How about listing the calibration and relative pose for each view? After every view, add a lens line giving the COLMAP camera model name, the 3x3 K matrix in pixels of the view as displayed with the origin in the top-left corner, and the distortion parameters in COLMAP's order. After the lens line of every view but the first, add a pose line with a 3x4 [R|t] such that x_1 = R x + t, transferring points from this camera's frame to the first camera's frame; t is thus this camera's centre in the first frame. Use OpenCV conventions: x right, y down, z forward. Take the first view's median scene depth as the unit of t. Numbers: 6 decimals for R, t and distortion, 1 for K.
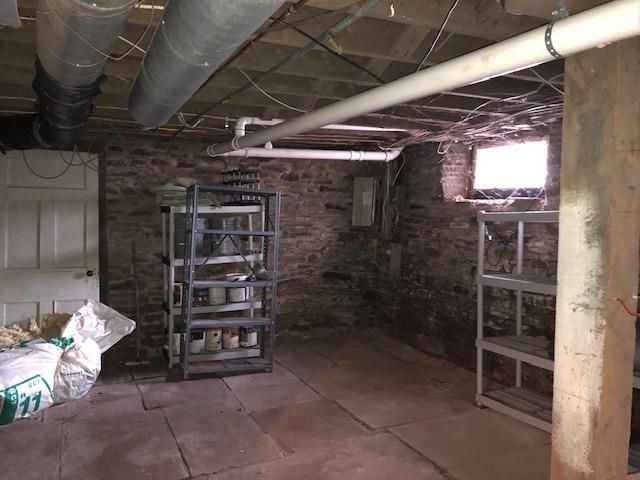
lens RADIAL K [[515.3, 0, 320.2], [0, 515.3, 238.0], [0, 0, 1]] dist [0.007409, -0.014217]
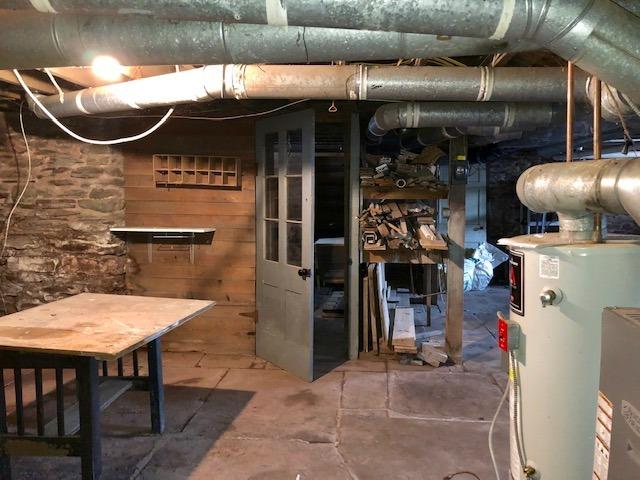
lens RADIAL K [[515.3, 0, 320.2], [0, 515.3, 238.0], [0, 0, 1]] dist [0.007409, -0.014217]
pose [[0.841954, 0.041111, -0.537981, 0.056230], [-0.021941, 0.998877, 0.041993, 0.039432], [0.539103, -0.023552, 0.841910, -0.859512]]
